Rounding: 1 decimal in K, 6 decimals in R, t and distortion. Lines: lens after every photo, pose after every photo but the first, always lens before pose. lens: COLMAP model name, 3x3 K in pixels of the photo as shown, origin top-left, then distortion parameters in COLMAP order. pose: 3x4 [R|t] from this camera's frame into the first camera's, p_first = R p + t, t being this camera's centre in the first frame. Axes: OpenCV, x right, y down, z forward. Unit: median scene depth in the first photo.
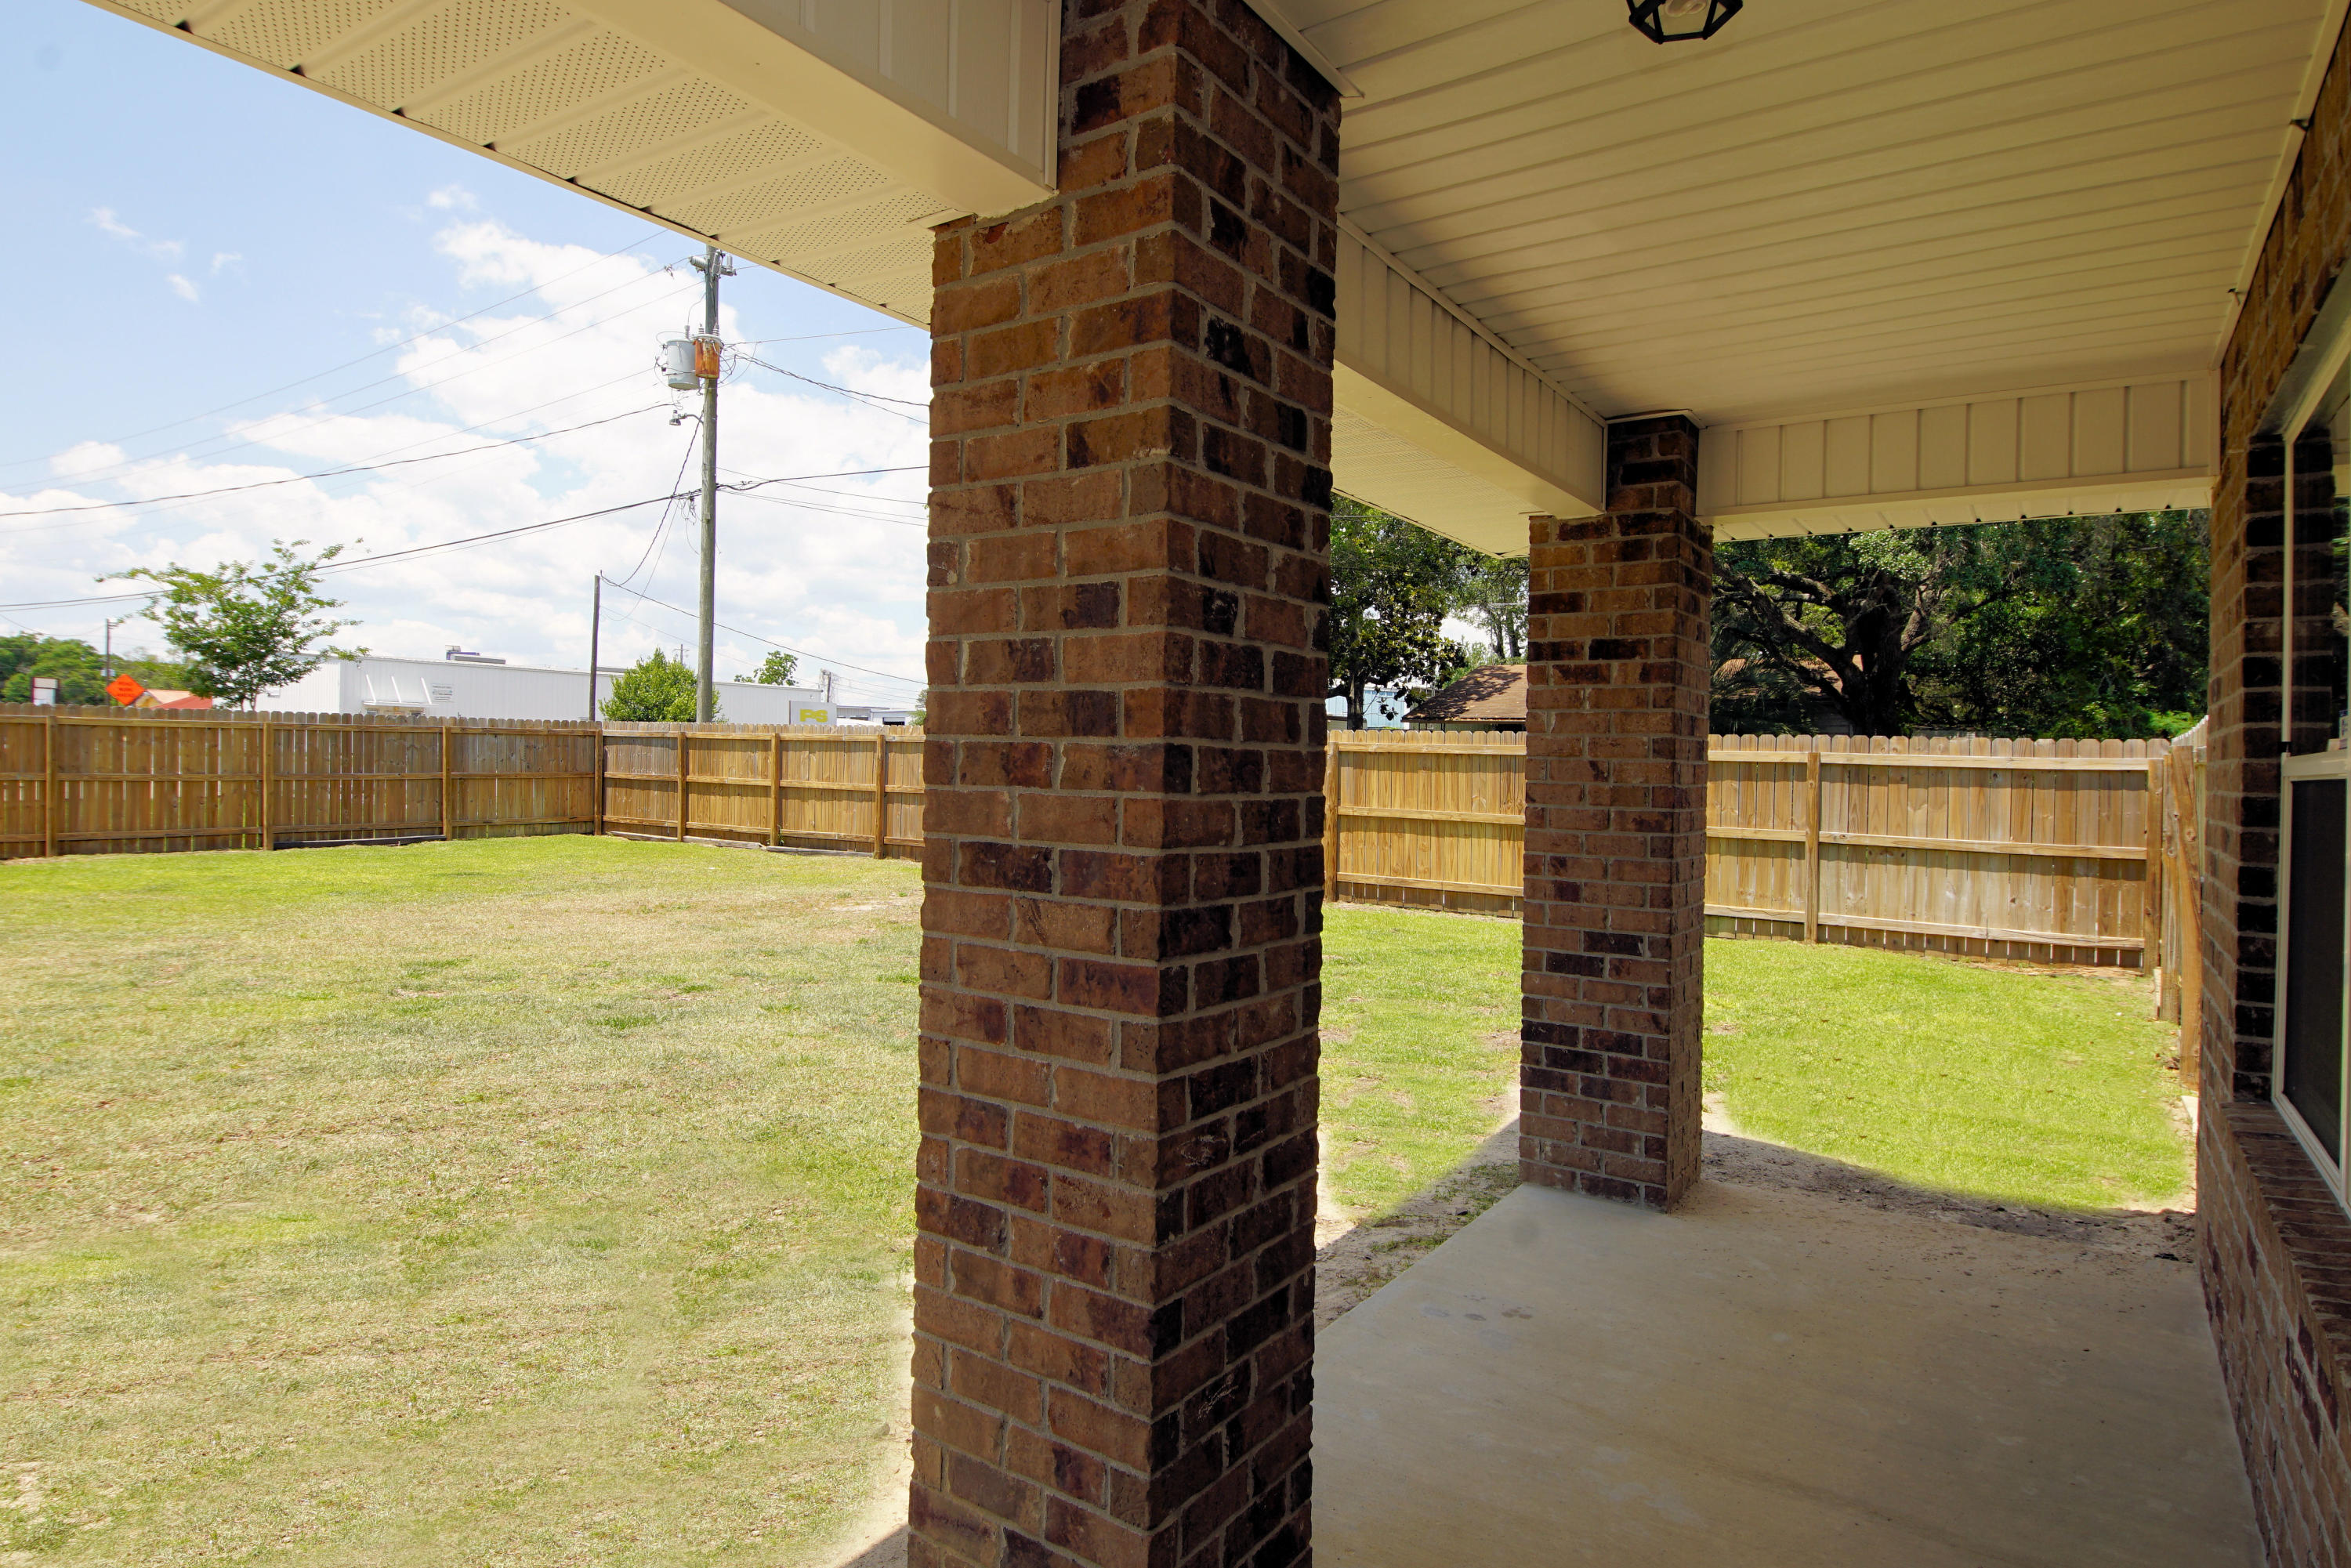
lens RADIAL K [[1310.9, 0, 1153.2], [0, 1310.9, 767.4], [0, 0, 1]] dist [0.030353, -0.026775]
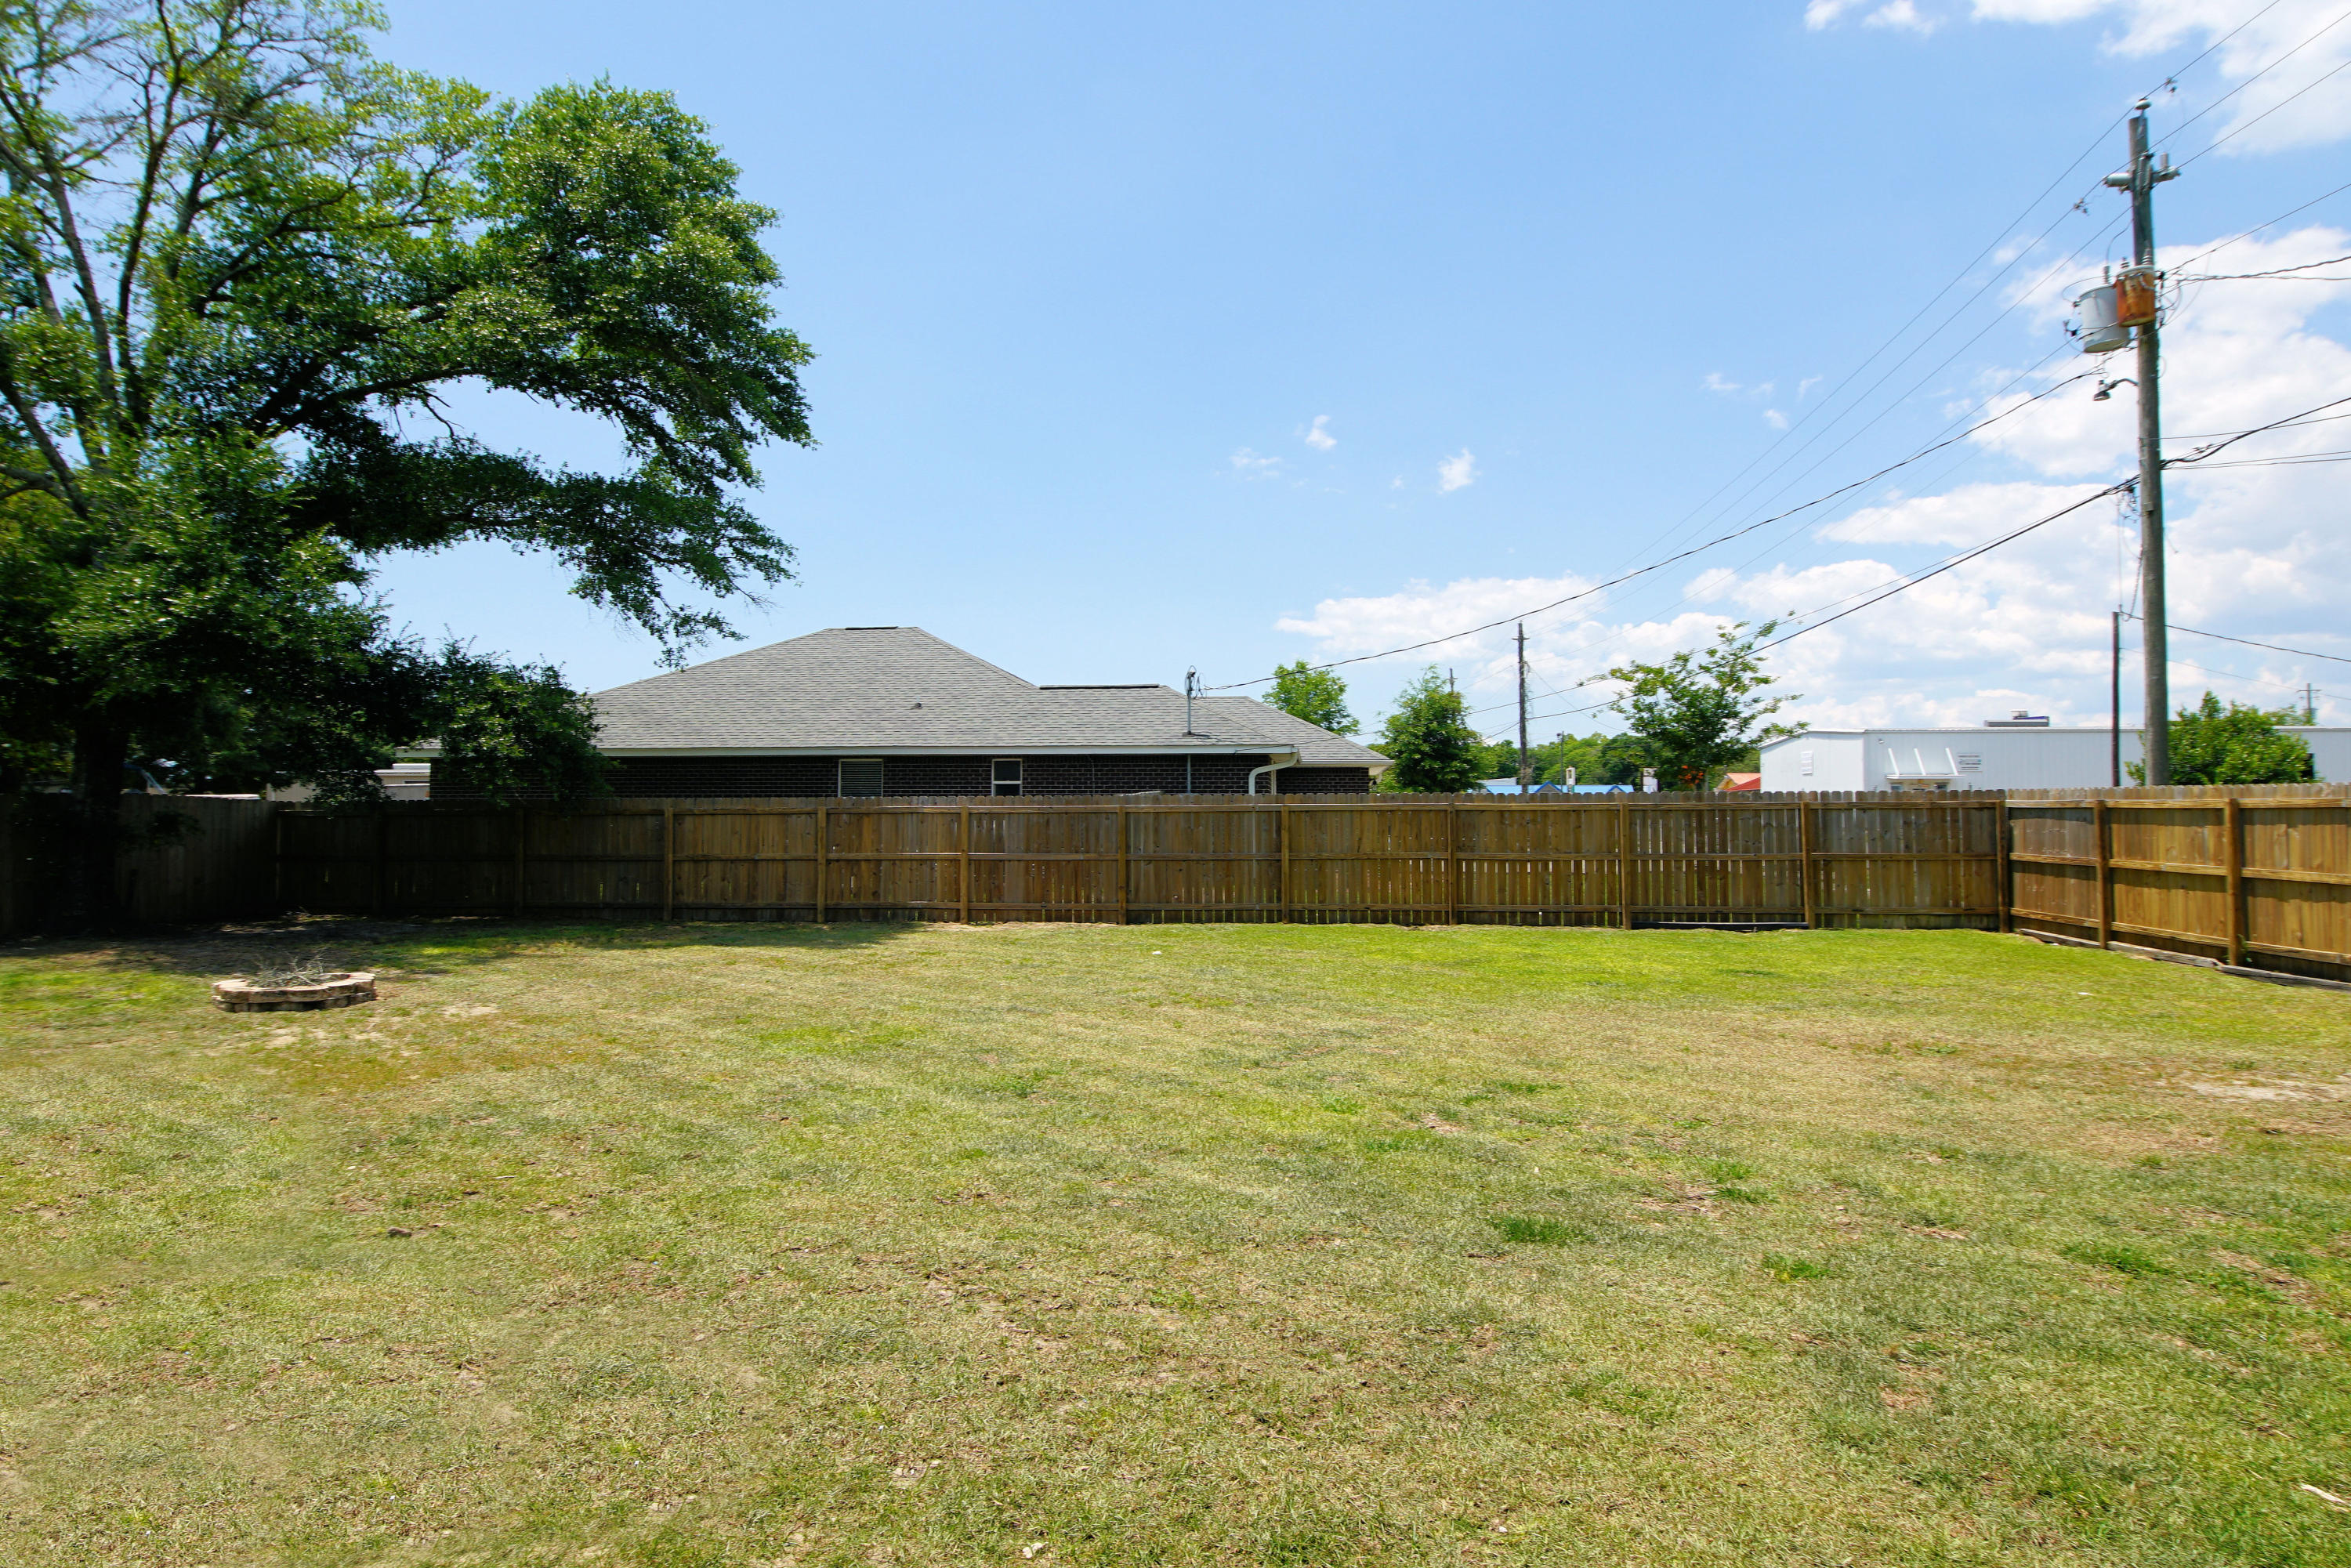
lens RADIAL K [[1310.9, 0, 1180.2], [0, 1310.9, 761.3], [0, 0, 1]] dist [0.030353, -0.026775]
pose [[0.472900, -0.055295, -0.879380, 0.054033], [0.001927, 0.998091, -0.061723, -0.003774], [0.881114, 0.027494, 0.472104, 0.189835]]
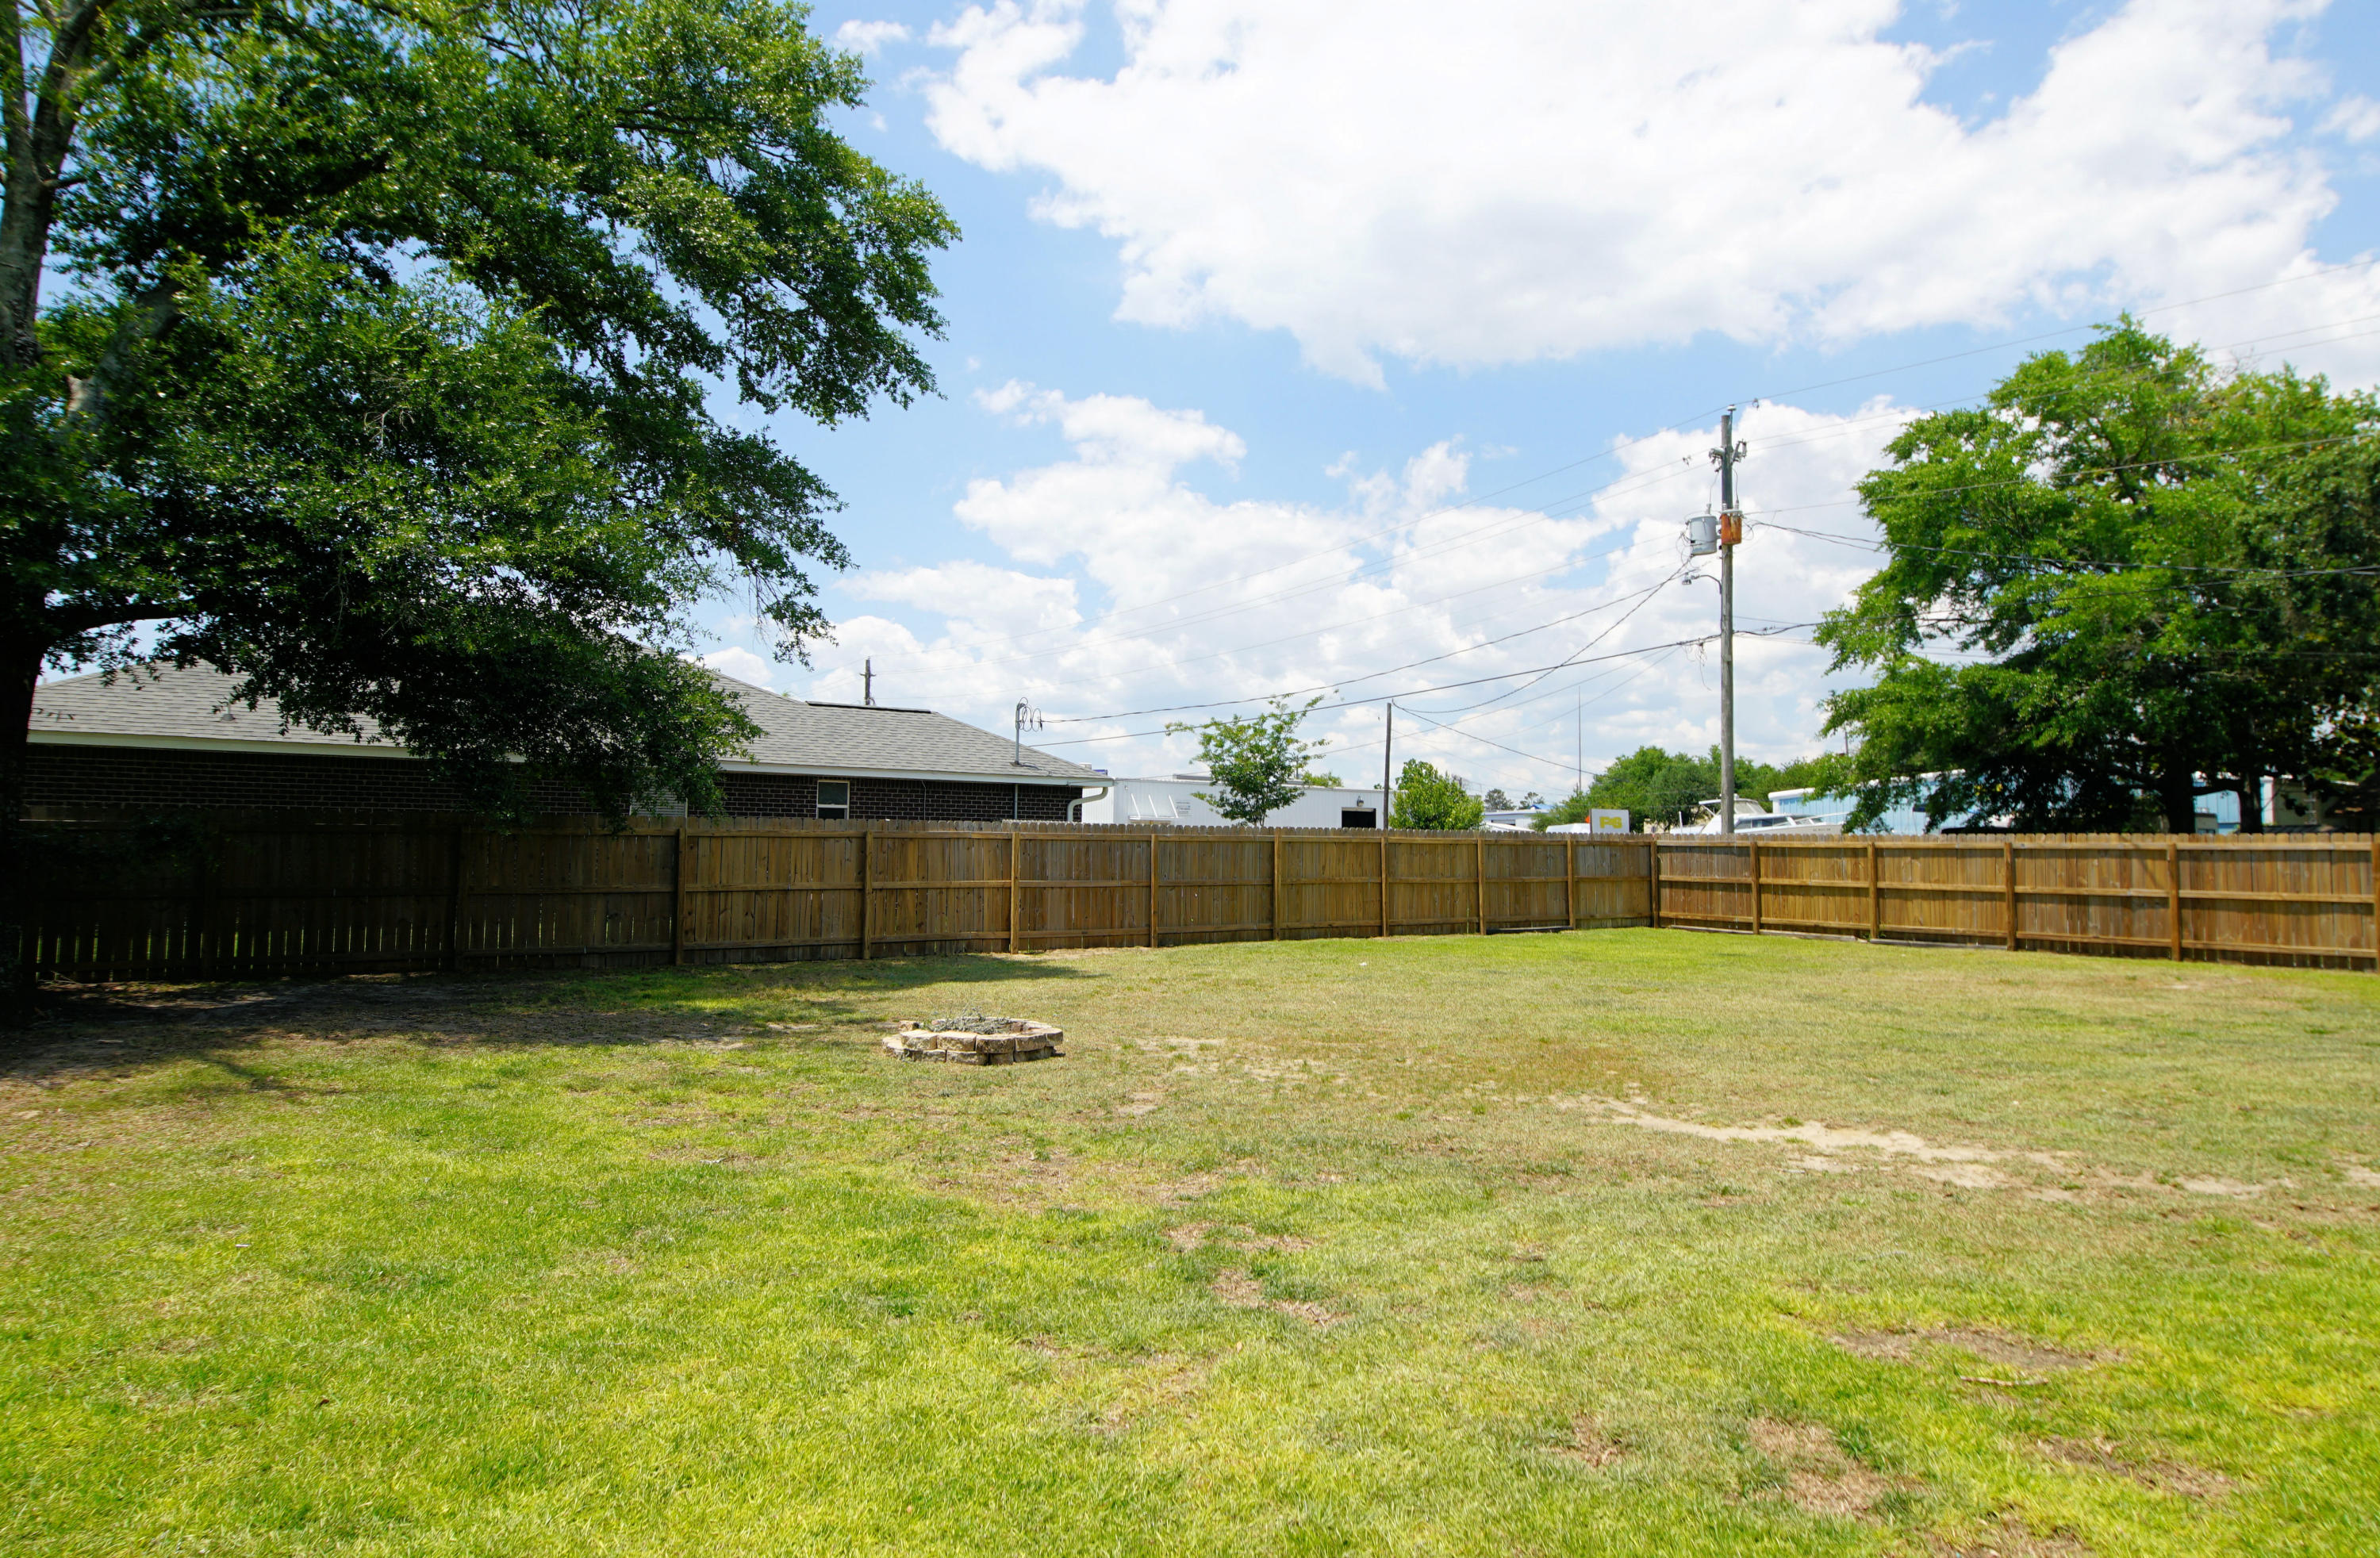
lens RADIAL K [[1321.8, 0, 1131.1], [0, 1321.8, 754.5], [0, 0, 1]] dist [0.001886, -0.000699]
pose [[0.923916, -0.037083, -0.380794, -0.420439], [0.004054, 0.996185, -0.087176, -0.003554], [0.382574, 0.079000, 0.920541, -0.321030]]
